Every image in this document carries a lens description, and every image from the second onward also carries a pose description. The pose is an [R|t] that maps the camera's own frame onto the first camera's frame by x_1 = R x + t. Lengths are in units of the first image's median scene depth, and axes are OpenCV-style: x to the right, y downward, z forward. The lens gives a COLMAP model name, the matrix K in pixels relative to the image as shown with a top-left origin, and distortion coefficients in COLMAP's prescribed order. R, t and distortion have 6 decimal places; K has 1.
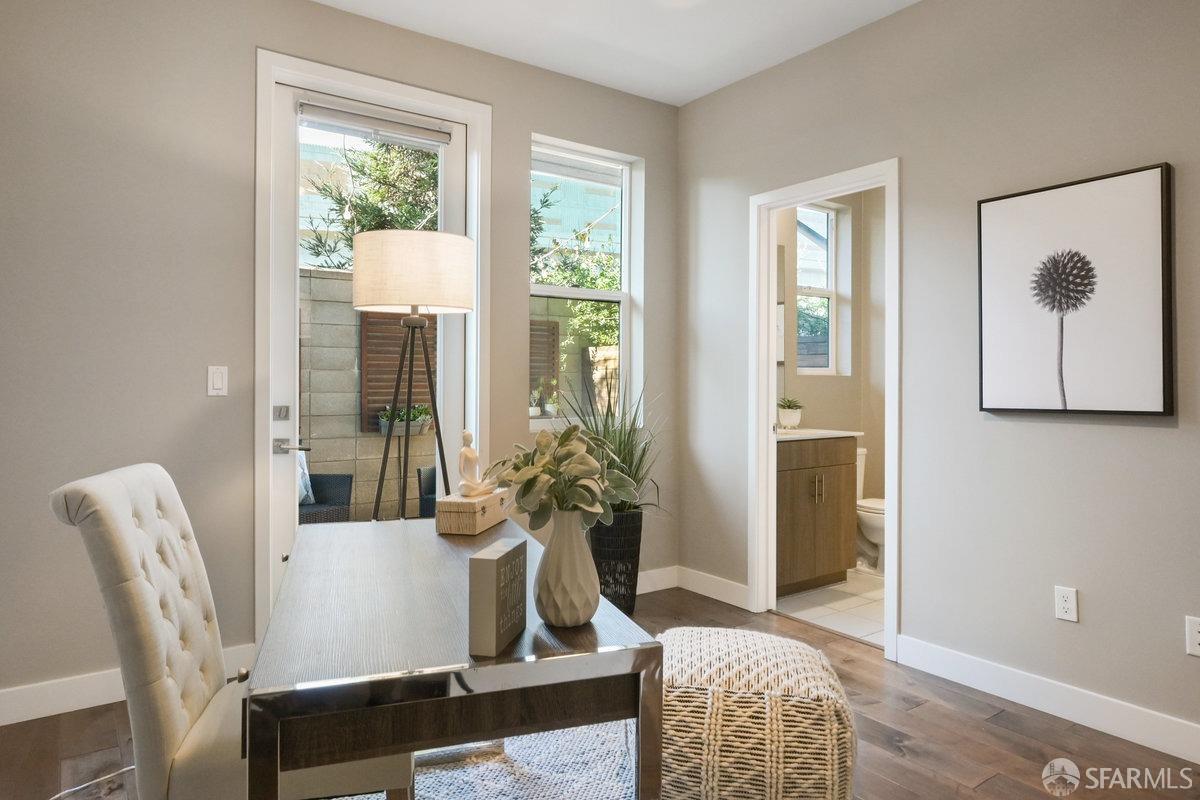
lens RADIAL K [[745.9, 0, 589.4], [0, 745.9, 378.7], [0, 0, 1]] dist [0.006468, -0.003162]
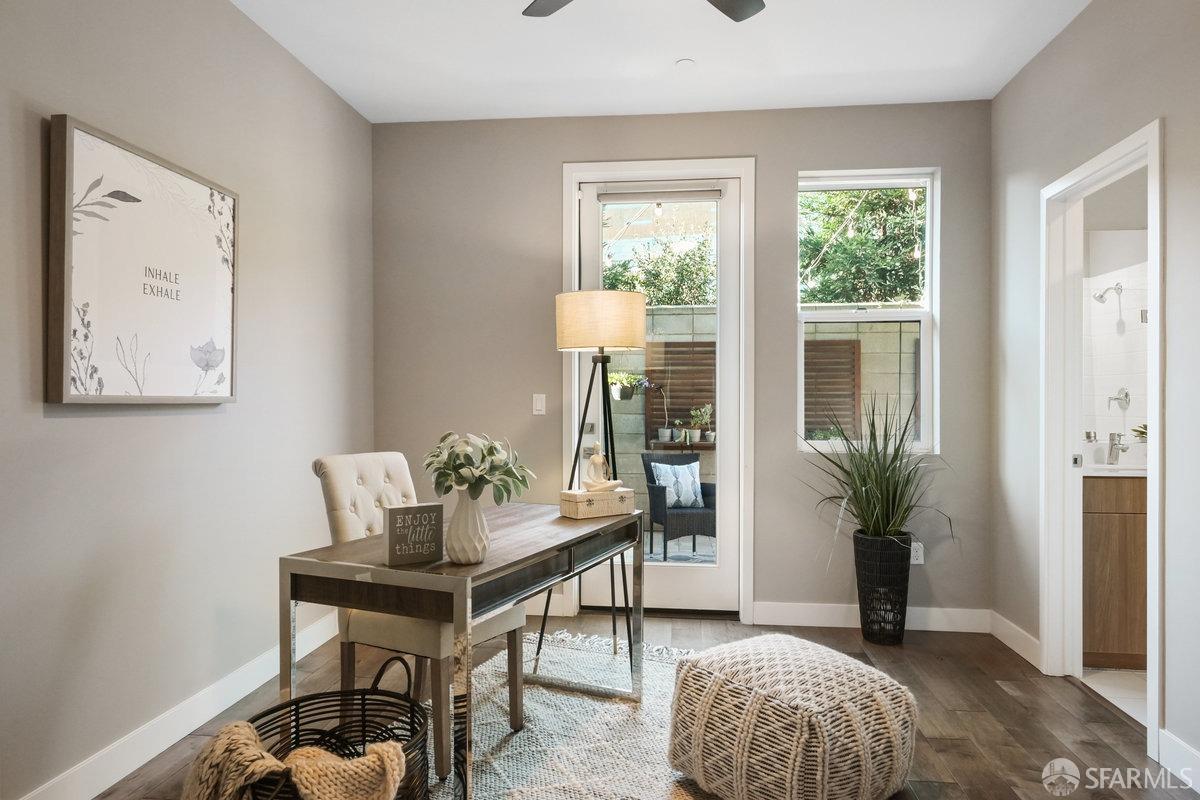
lens RADIAL K [[745.9, 0, 602.4], [0, 745.9, 396.4], [0, 0, 1]] dist [0.006468, -0.003162]
pose [[0.741744, -0.007230, -0.670644, 0.512578], [0.002432, 0.999964, -0.008090, 0.000353], [0.670678, 0.004369, 0.741735, 0.025102]]
